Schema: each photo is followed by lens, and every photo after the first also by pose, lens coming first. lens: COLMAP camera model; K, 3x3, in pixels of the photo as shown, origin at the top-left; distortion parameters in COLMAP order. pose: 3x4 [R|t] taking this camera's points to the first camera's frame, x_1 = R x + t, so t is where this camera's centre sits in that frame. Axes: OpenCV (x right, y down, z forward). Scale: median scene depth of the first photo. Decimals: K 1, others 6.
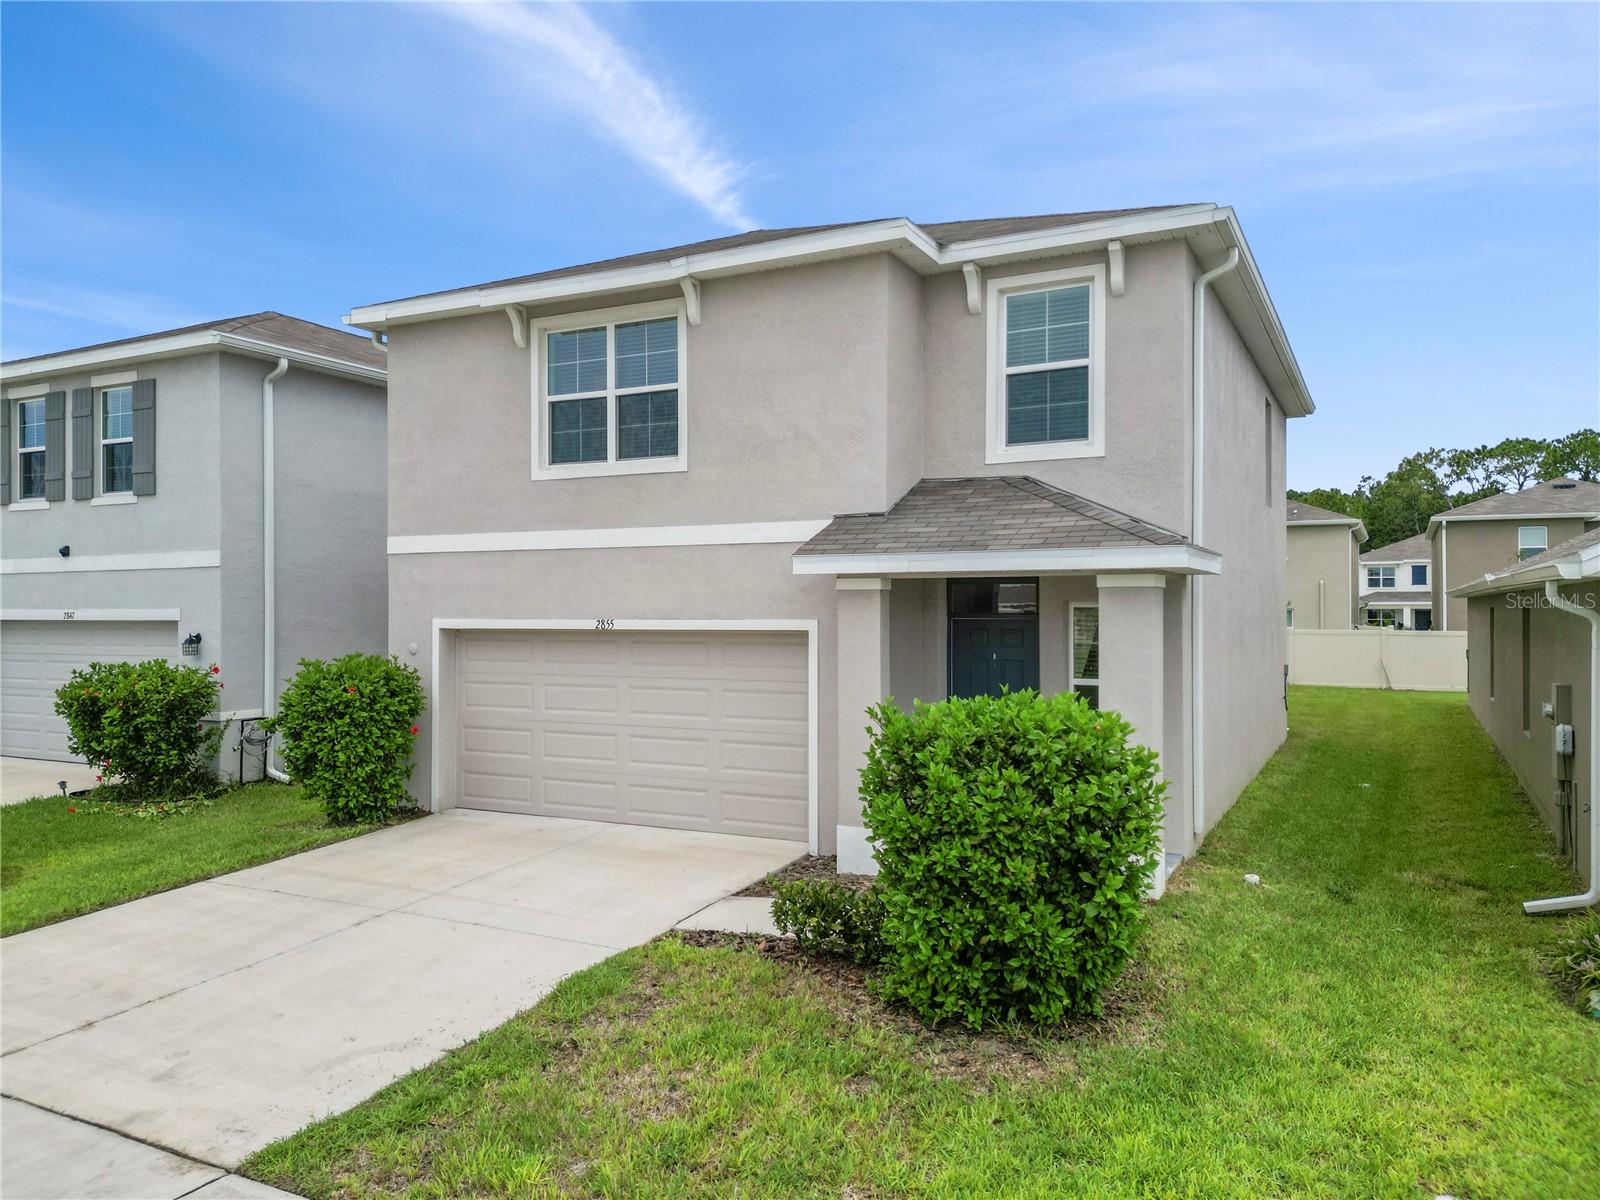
lens RADIAL K [[1122.3, 0, 810.5], [0, 1122.3, 600.3], [0, 0, 1]] dist [0.071964, -0.066268]
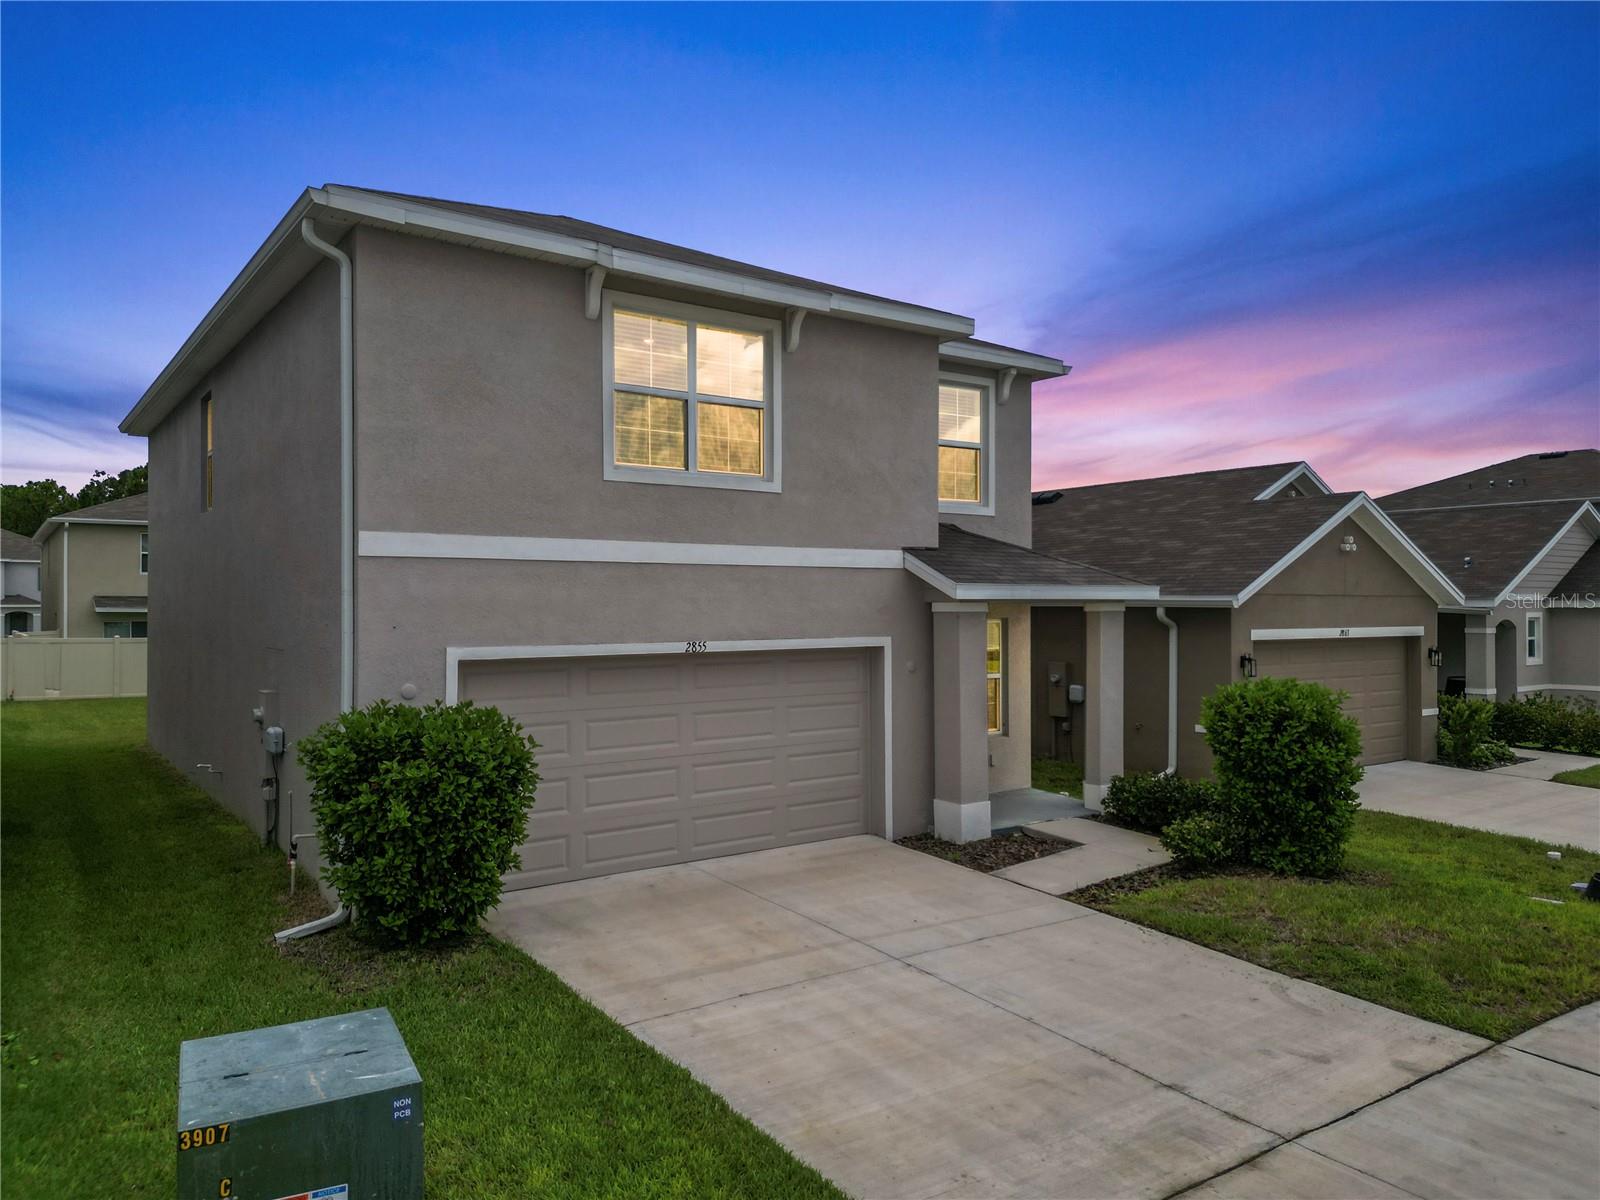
lens RADIAL K [[1122.3, 0, 801.2], [0, 1122.3, 592.3], [0, 0, 1]] dist [0.071964, -0.066268]
pose [[0.457152, 0.010858, 0.889322, -0.987204], [-0.004410, 0.999941, -0.009942, -0.015136], [-0.889378, 0.000623, 0.457173, 0.515381]]
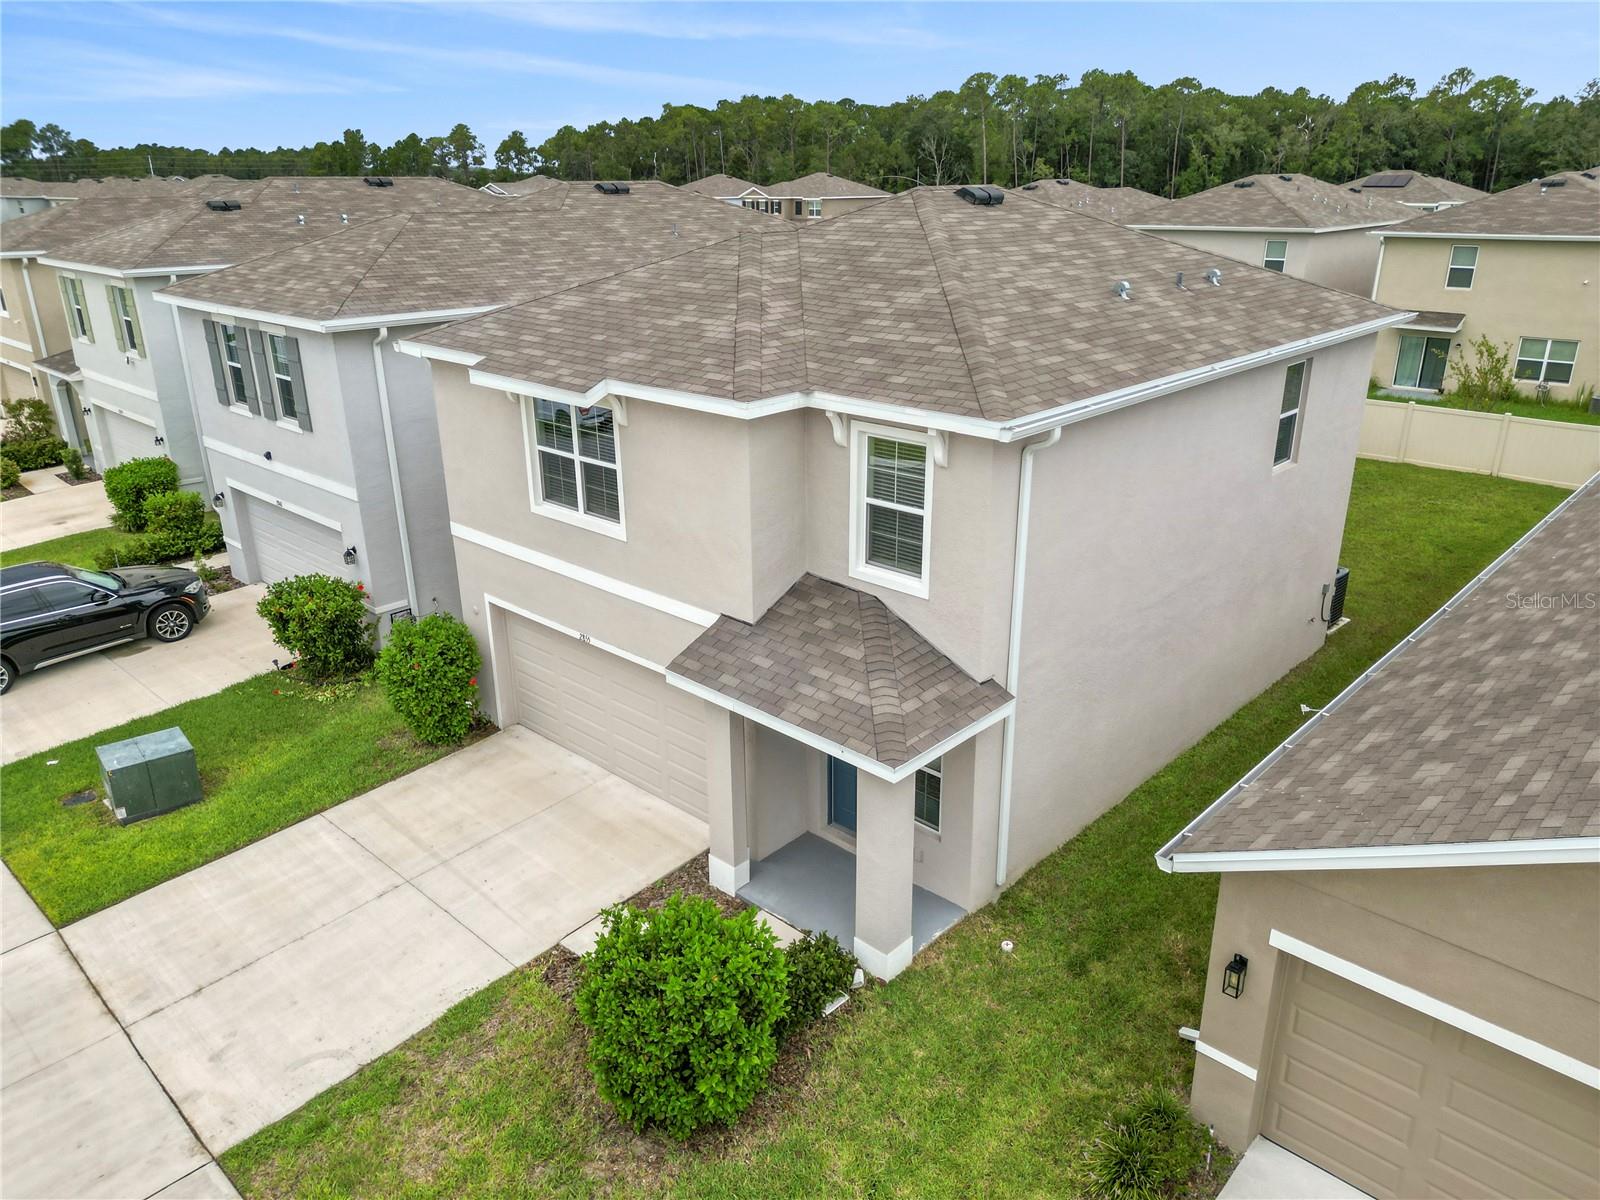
lens RADIAL K [[1122.3, 0, 807.0], [0, 1122.3, 596.4], [0, 0, 1]] dist [0.071964, -0.066268]
pose [[0.961250, 0.091213, -0.260151, 0.393625], [0.007051, 0.935234, 0.353959, -0.482053], [0.275588, -0.342078, 0.898351, -0.055119]]
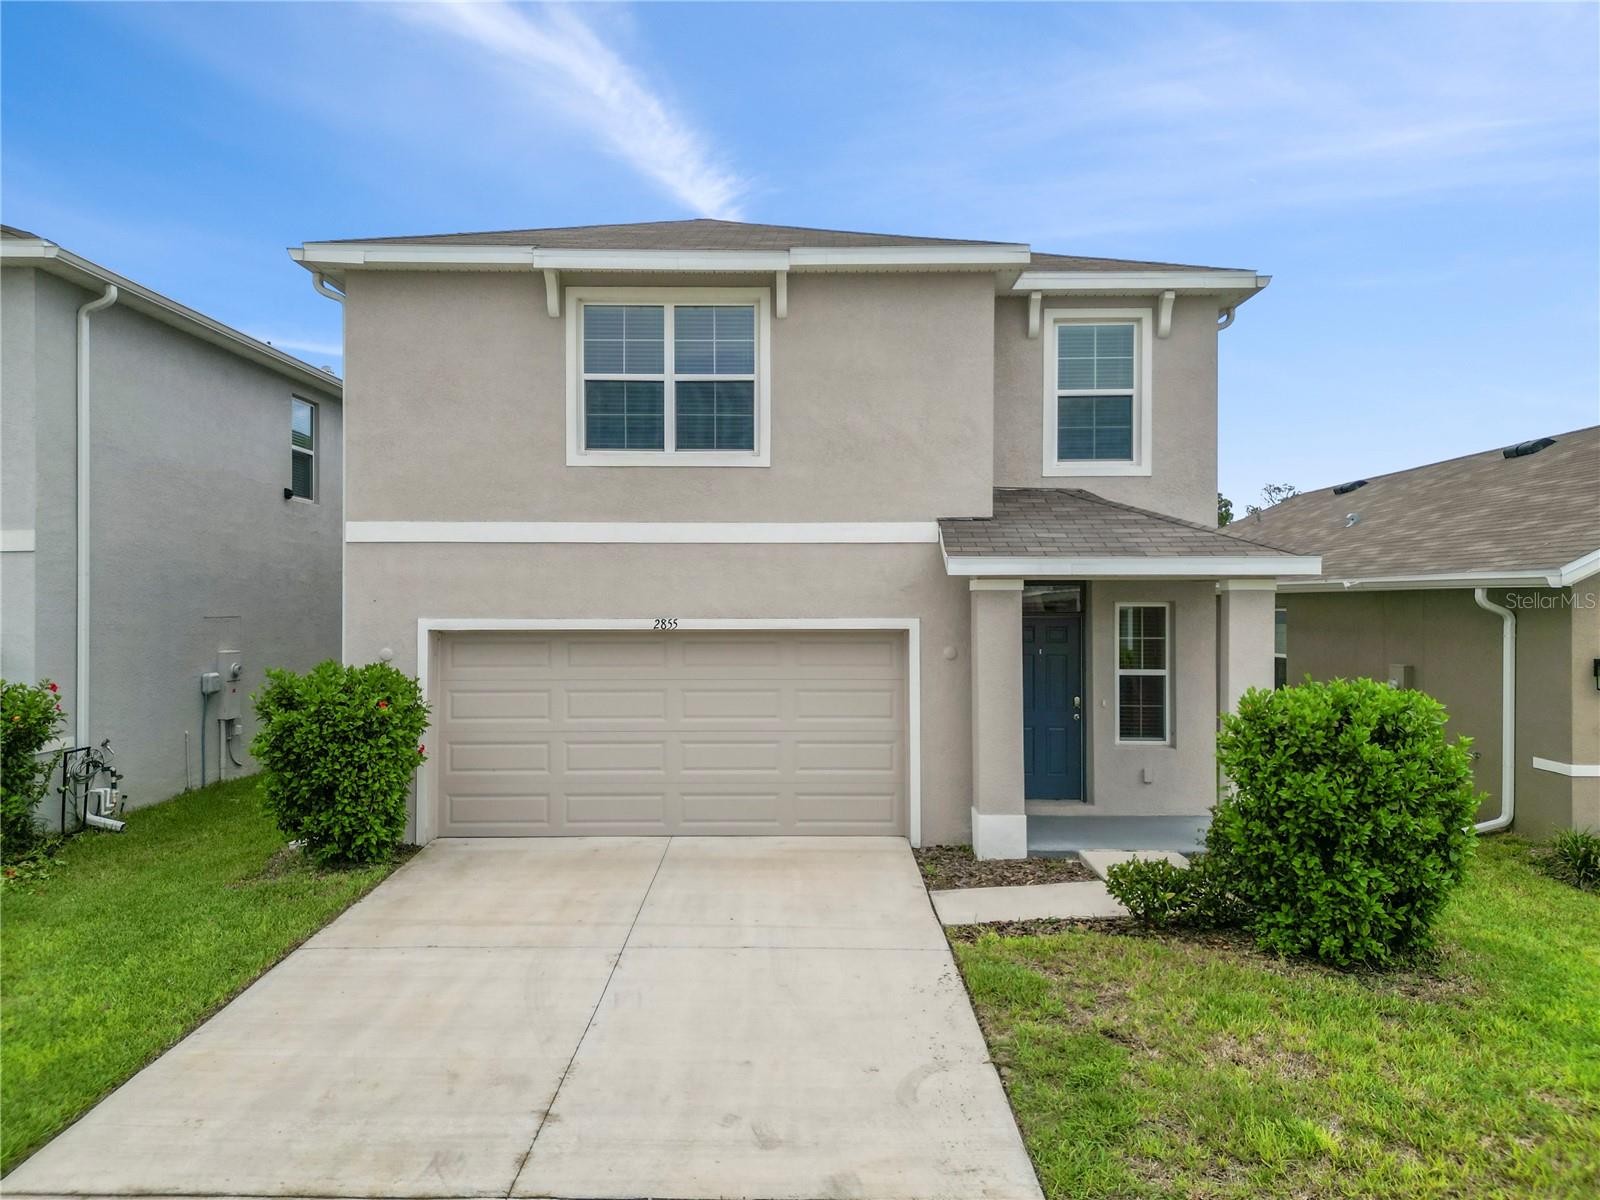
lens RADIAL K [[1122.3, 0, 806.3], [0, 1122.3, 601.5], [0, 0, 1]] dist [0.071964, -0.066268]
pose [[0.893937, 0.004204, 0.448174, -0.510382], [-0.004883, 0.999988, 0.000361, 0.001299], [-0.448167, -0.002512, 0.893947, 0.115686]]
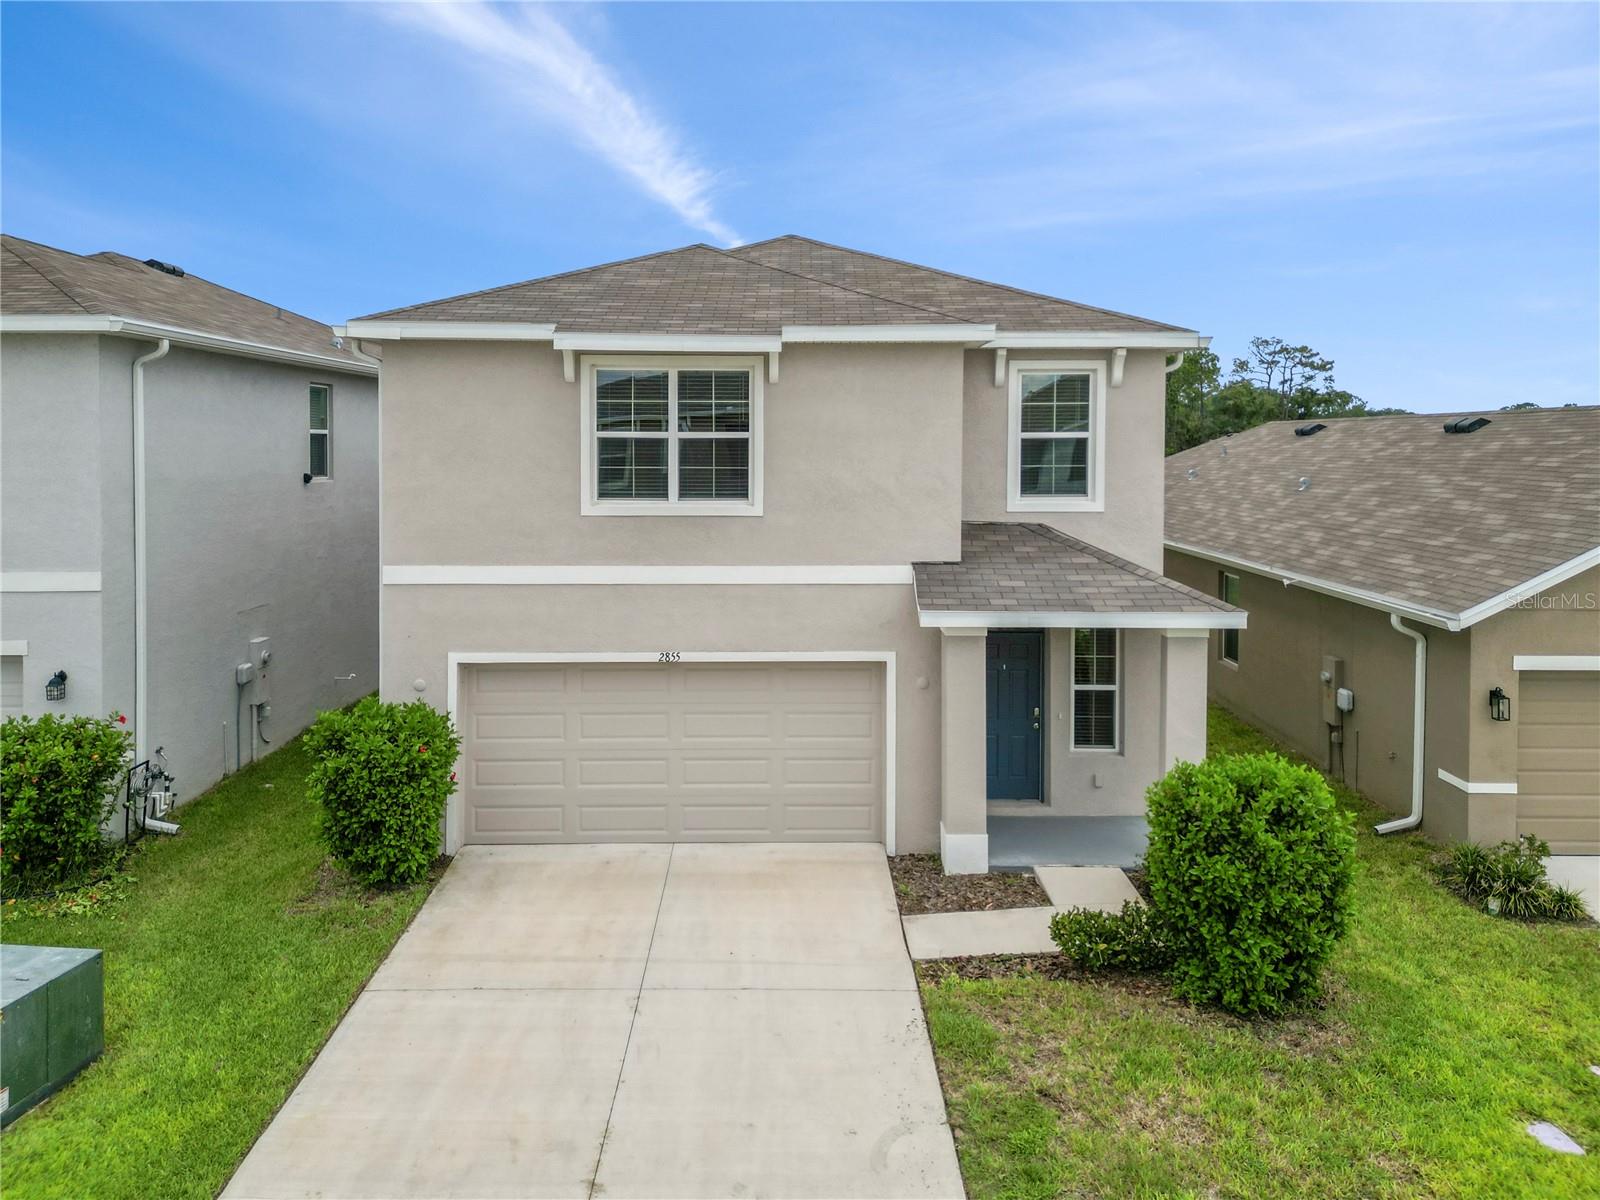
lens RADIAL K [[1122.3, 0, 795.6], [0, 1122.3, 478.0], [0, 0, 1]] dist [0.071964, -0.066268]
pose [[0.887987, -0.004213, 0.459849, -0.574129], [-0.006717, 0.999733, 0.022130, -0.173272], [-0.459819, -0.022740, 0.887722, 0.021615]]
